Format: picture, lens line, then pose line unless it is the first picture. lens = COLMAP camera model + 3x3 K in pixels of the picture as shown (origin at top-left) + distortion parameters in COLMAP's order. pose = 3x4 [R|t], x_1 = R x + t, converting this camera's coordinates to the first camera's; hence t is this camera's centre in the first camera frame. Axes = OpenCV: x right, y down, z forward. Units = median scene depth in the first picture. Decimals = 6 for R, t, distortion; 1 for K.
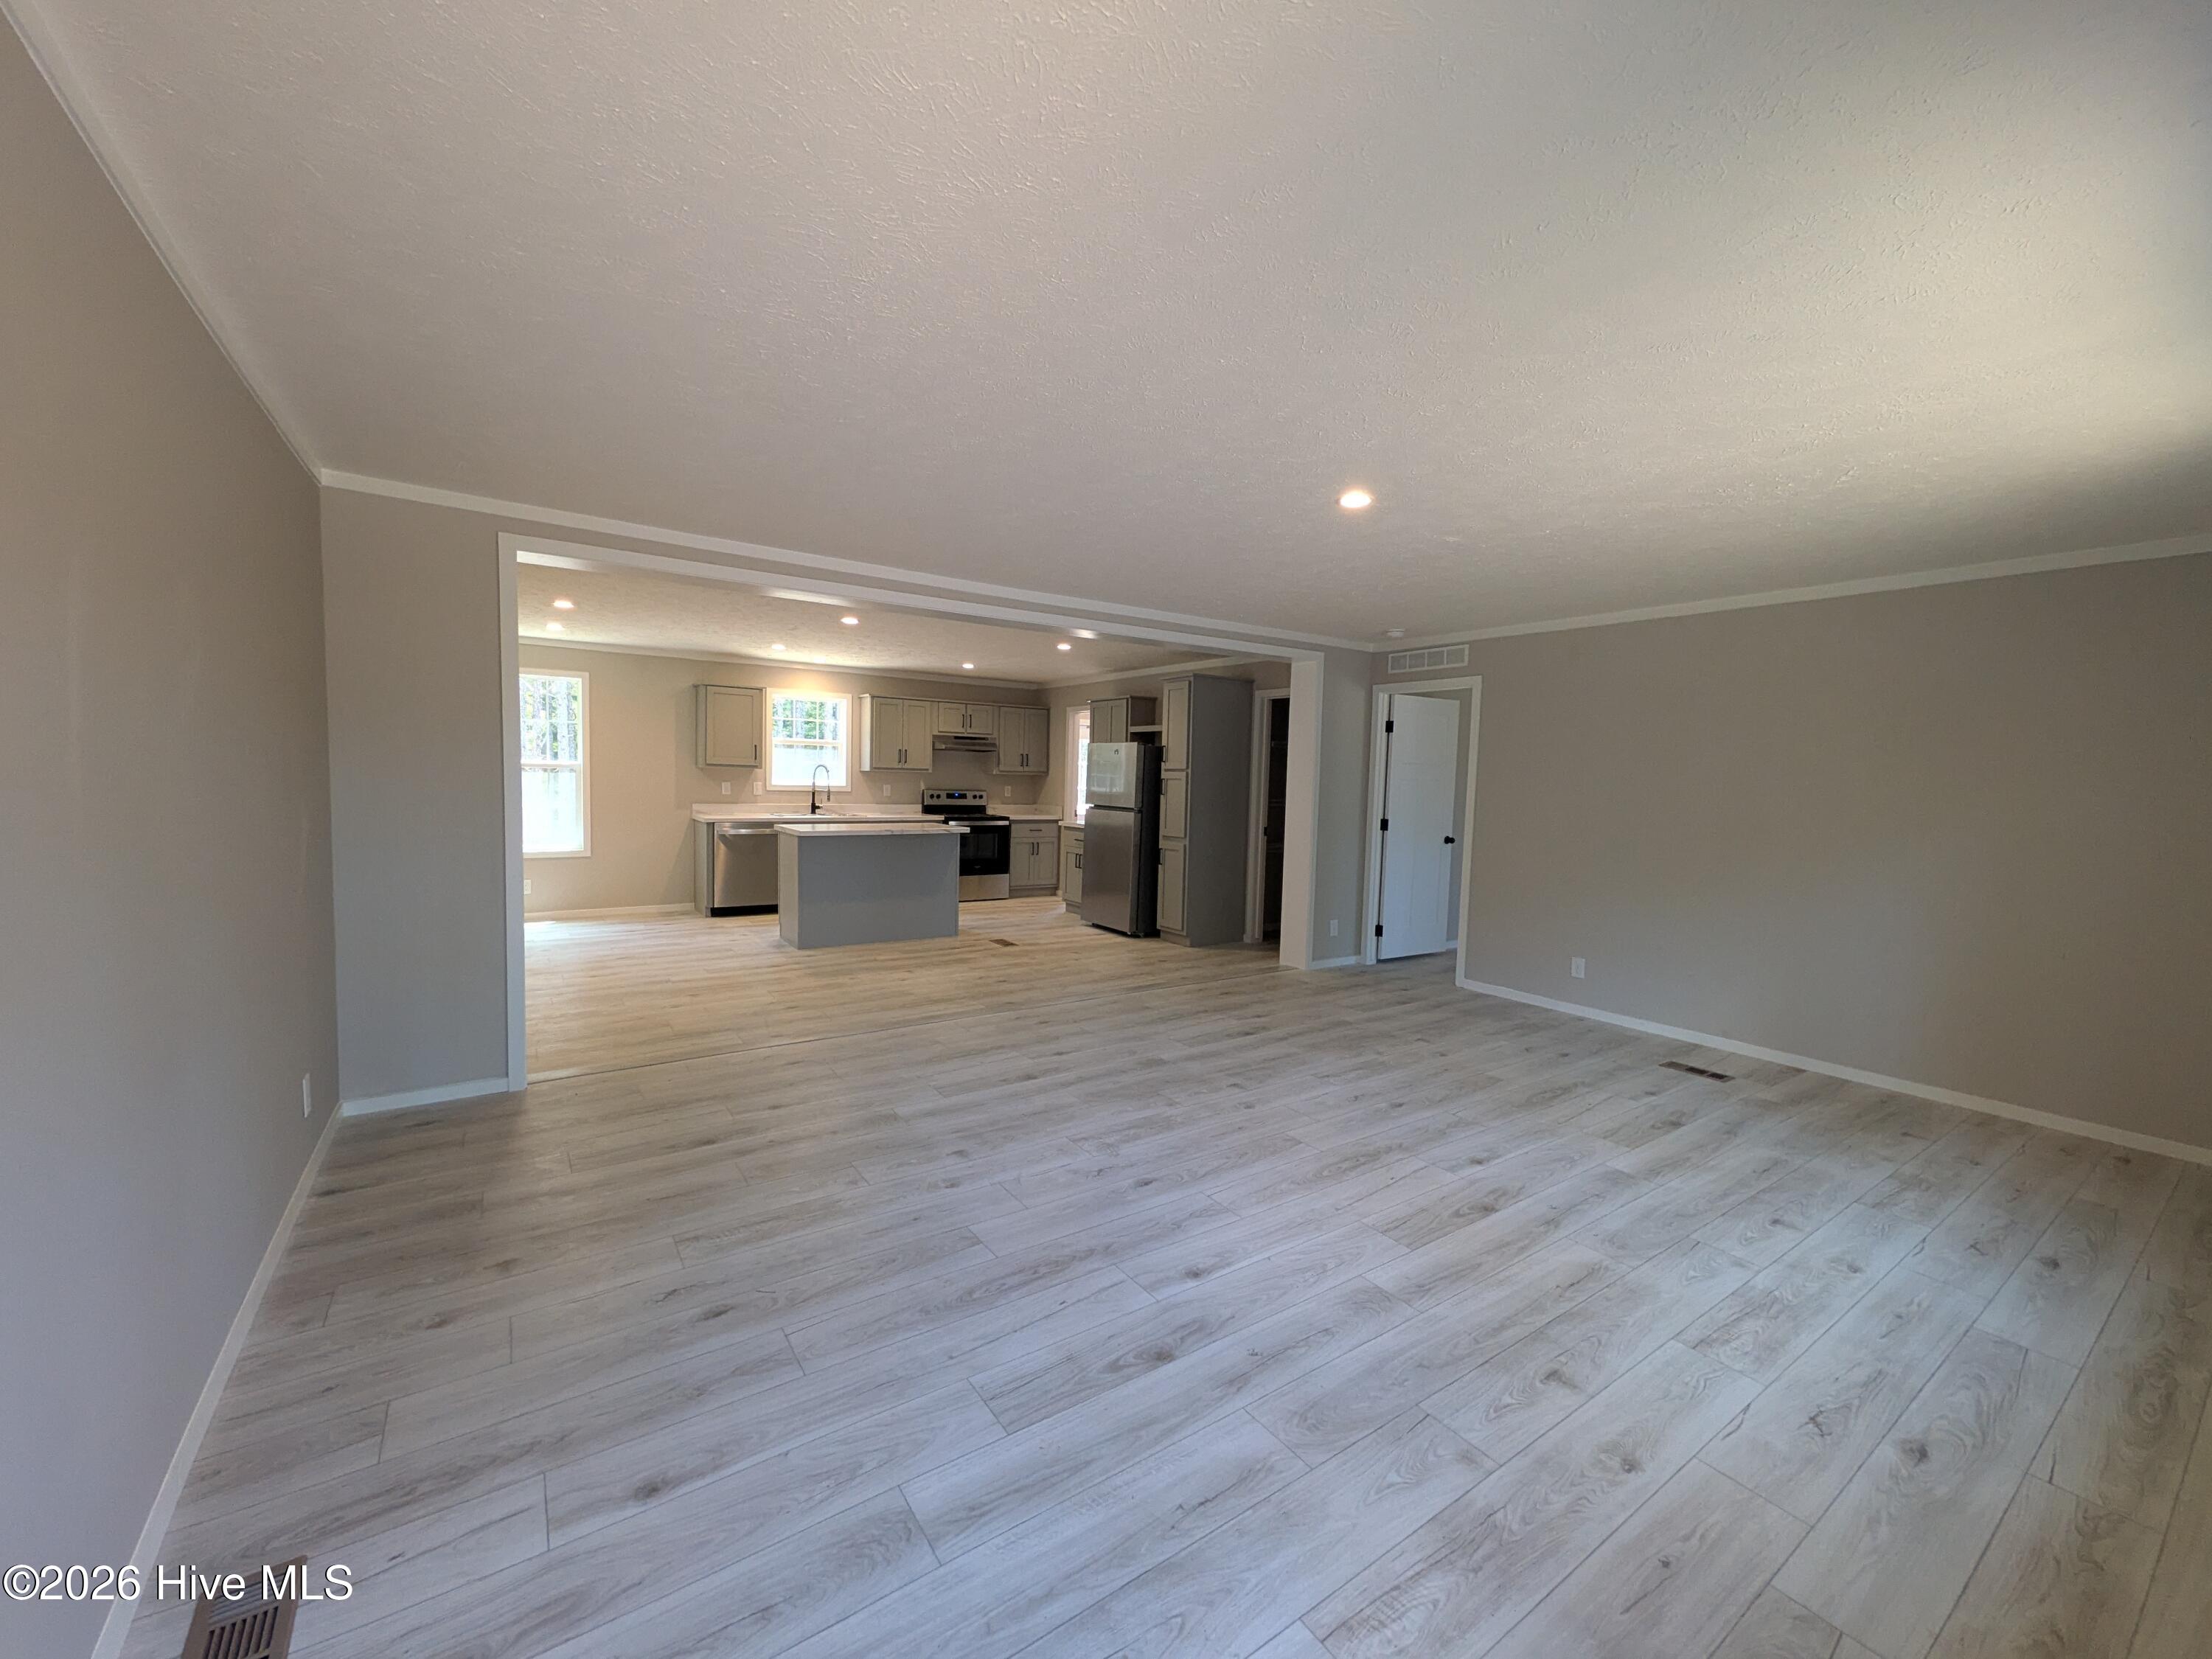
lens RADIAL K [[886.5, 0, 1111.3], [0, 886.5, 836.3], [0, 0, 1]] dist [0.001106, 0.000113]
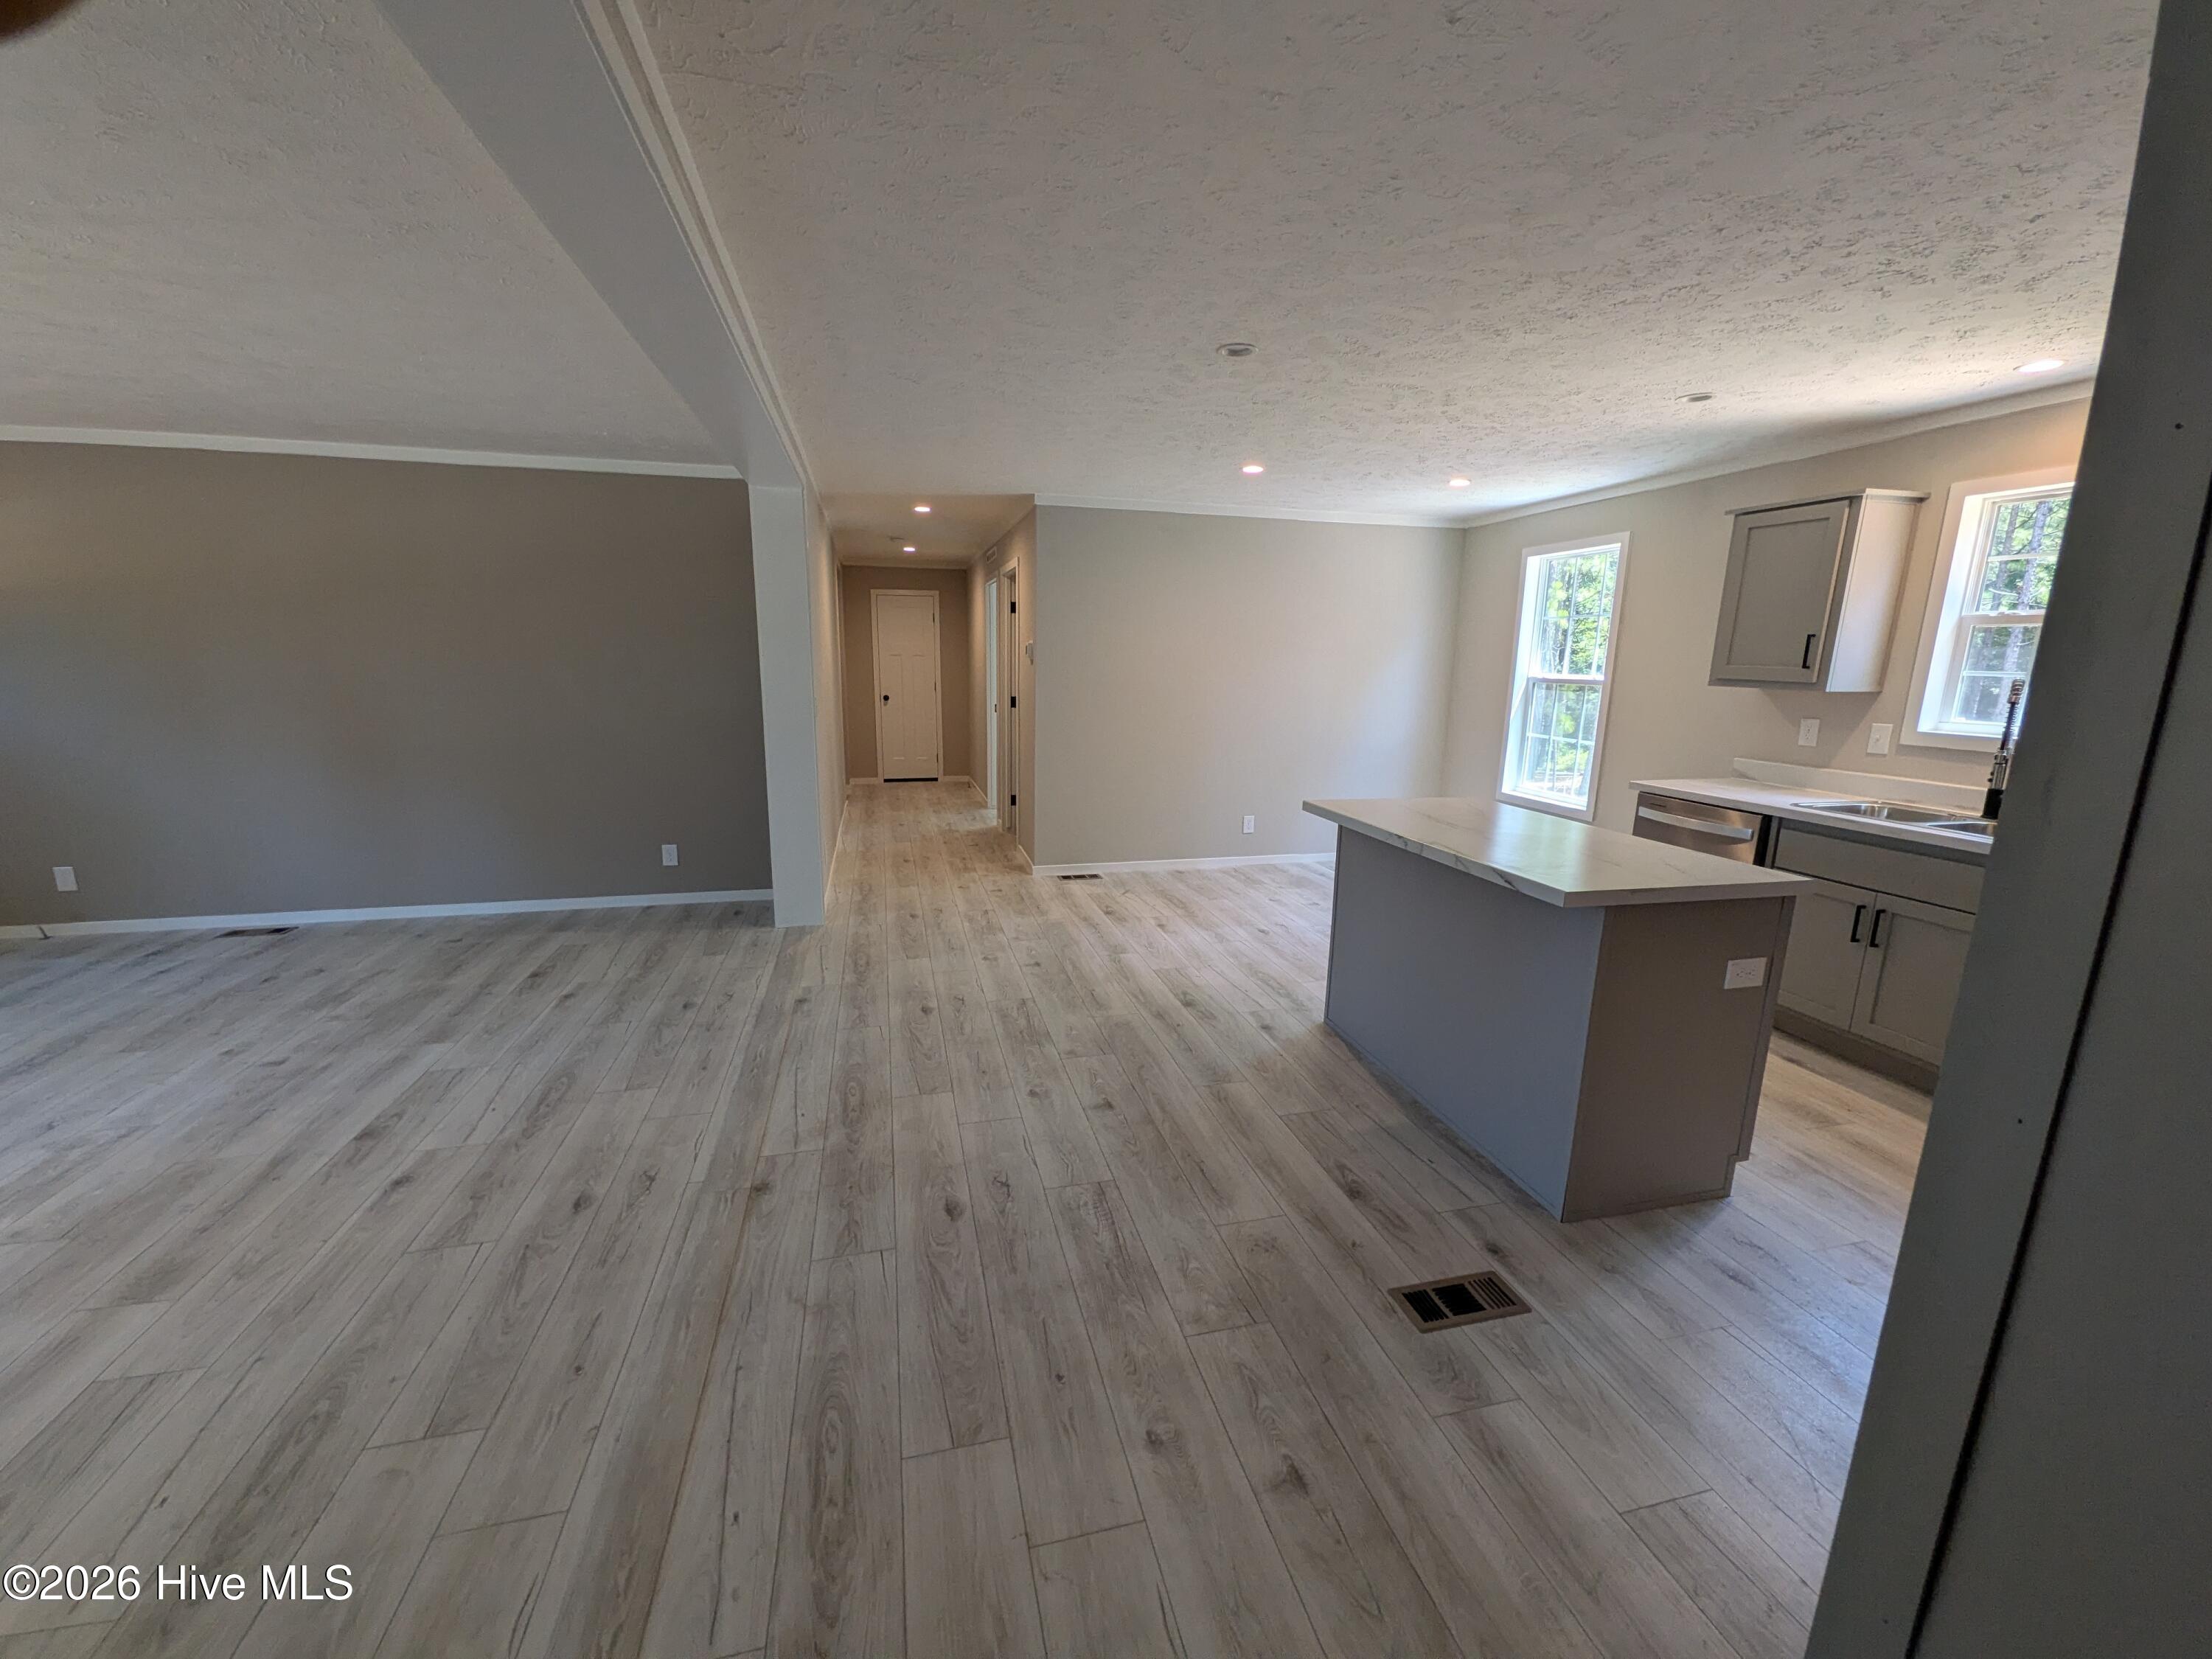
lens RADIAL K [[863.6, 0, 1092.0], [0, 863.6, 837.0], [0, 0, 1]] dist [0.003694, 0.000349]
pose [[-0.362043, 0.161420, -0.918079, 0.234973], [-0.087840, 0.974602, 0.205997, -0.110556], [0.928014, 0.155224, -0.338668, 1.462904]]
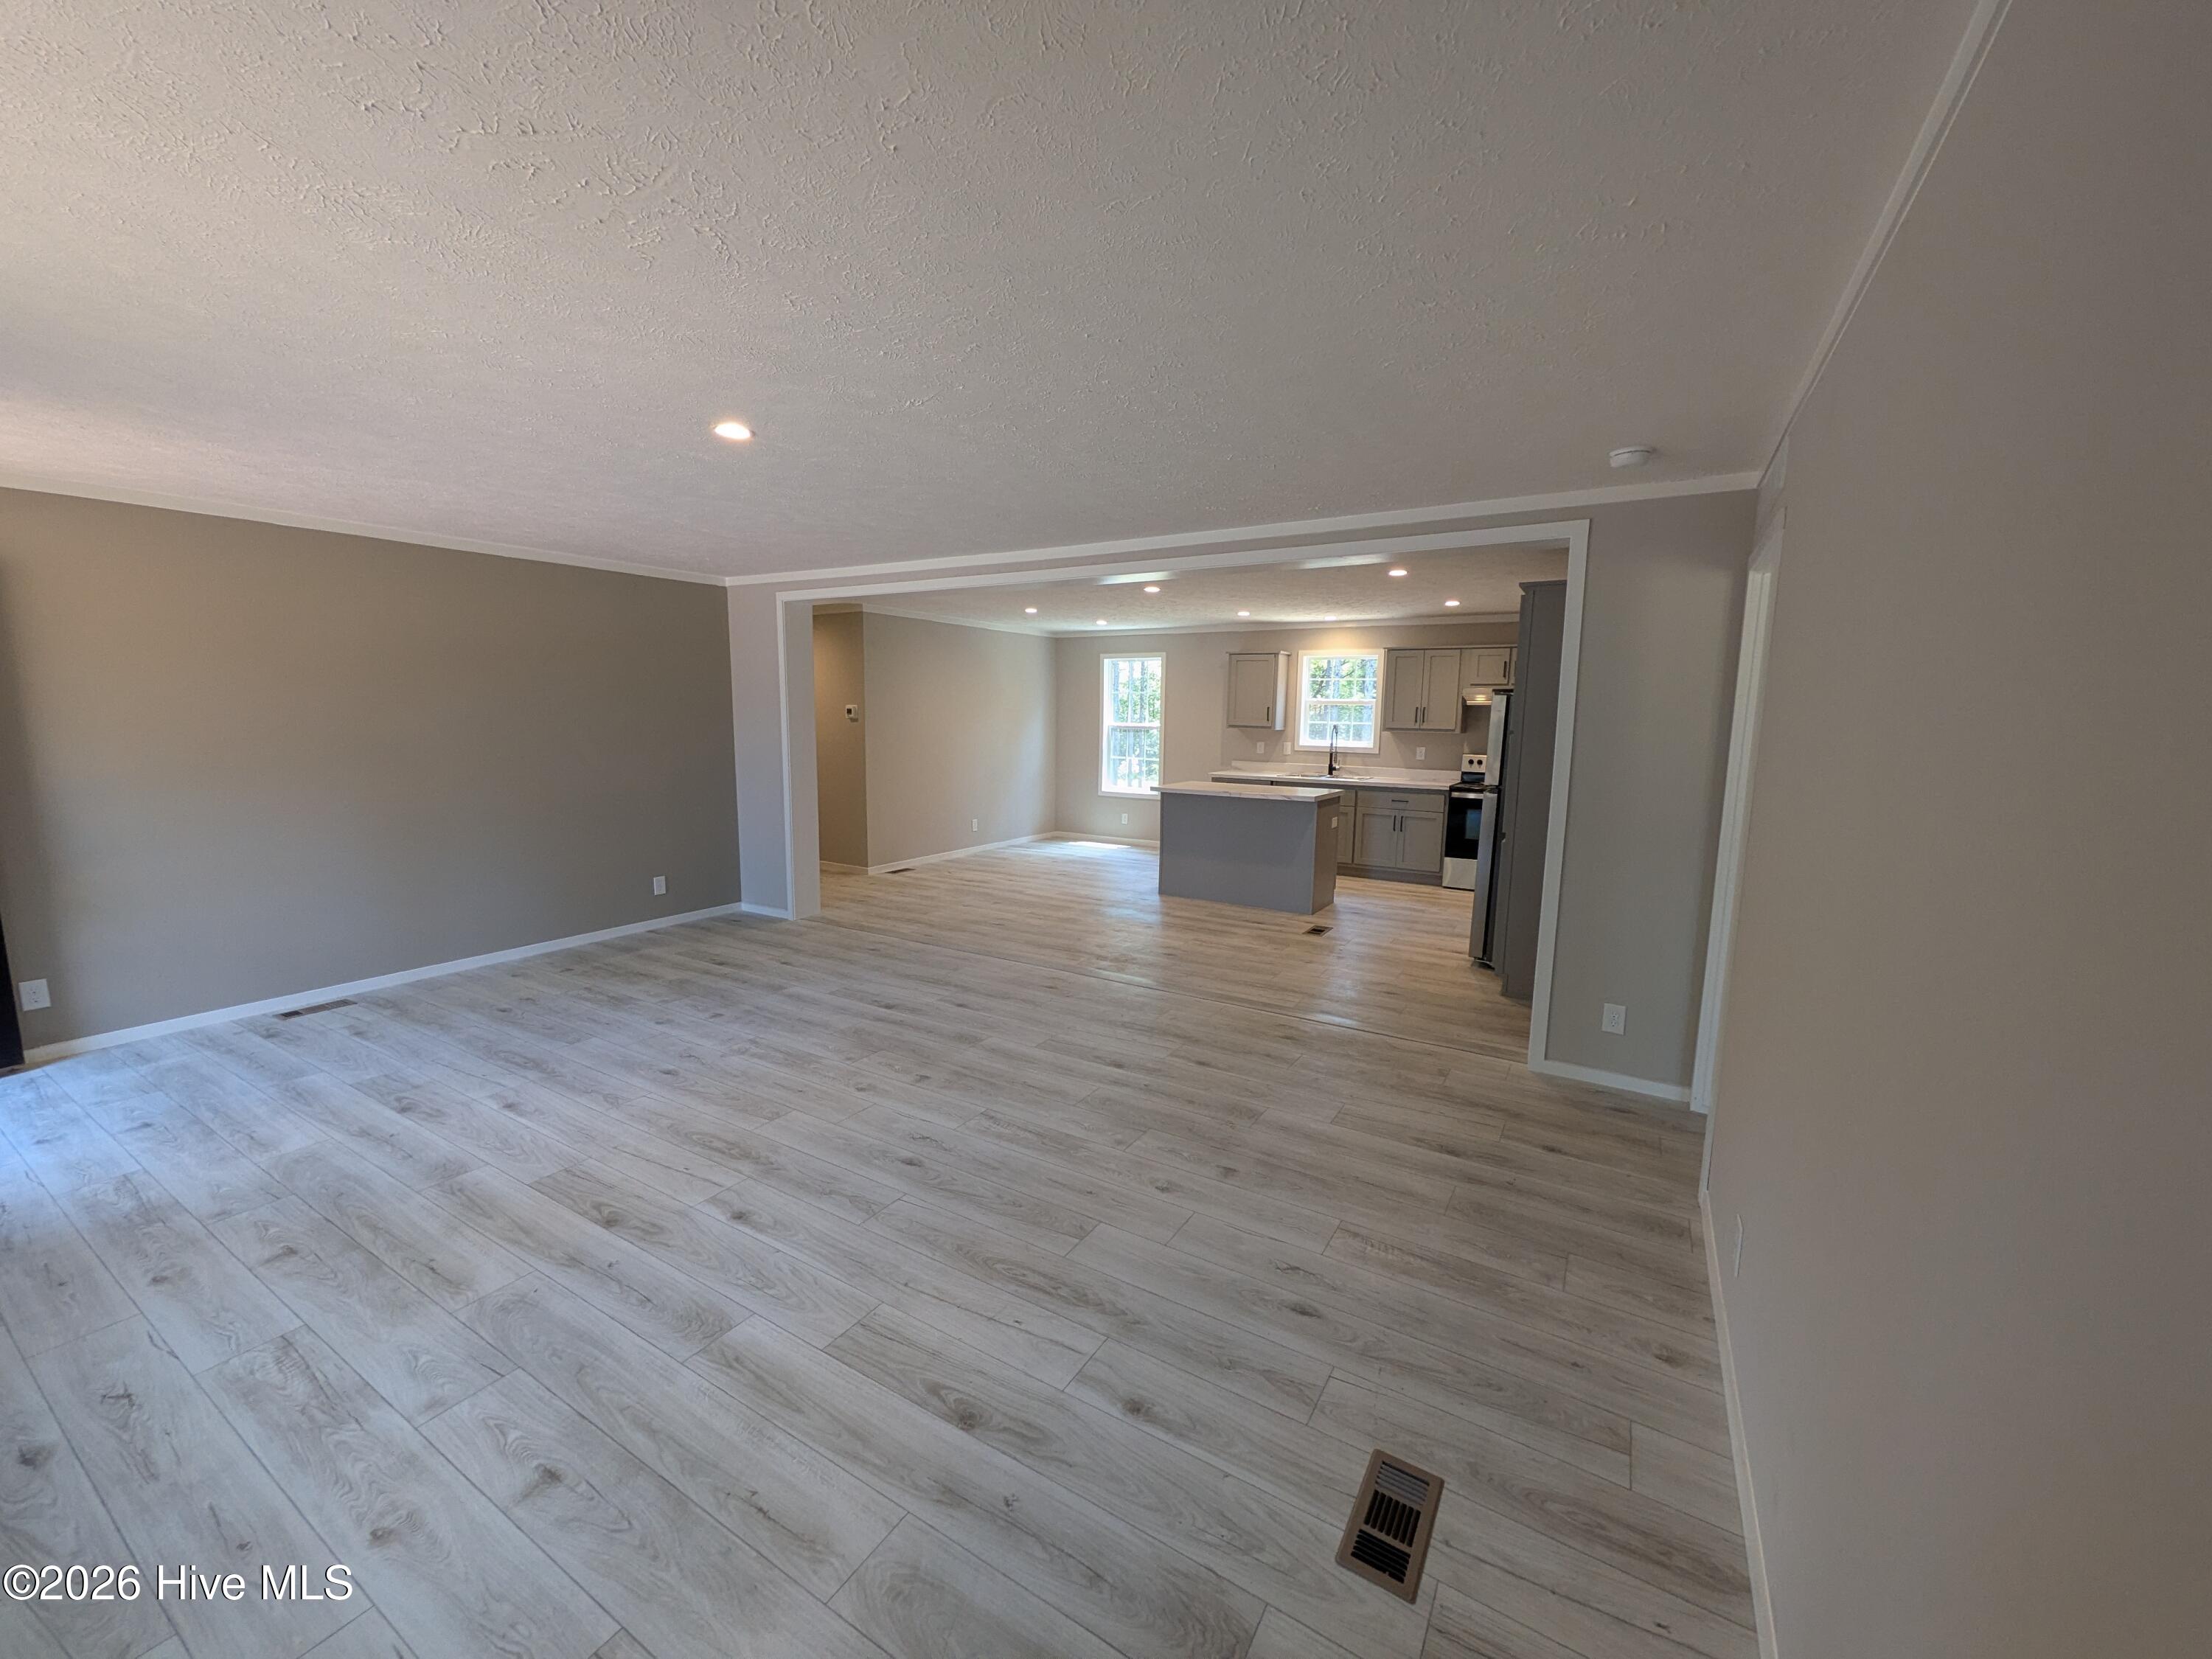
lens RADIAL K [[882.6, 0, 1080.5], [0, 882.6, 831.5], [0, 0, 1]] dist [0.002811, 0.000130]
pose [[0.389206, 0.104407, -0.915215, 0.870571], [-0.066576, 0.994146, 0.085099, -0.052673], [0.918742, 0.027810, 0.393879, 0.671053]]
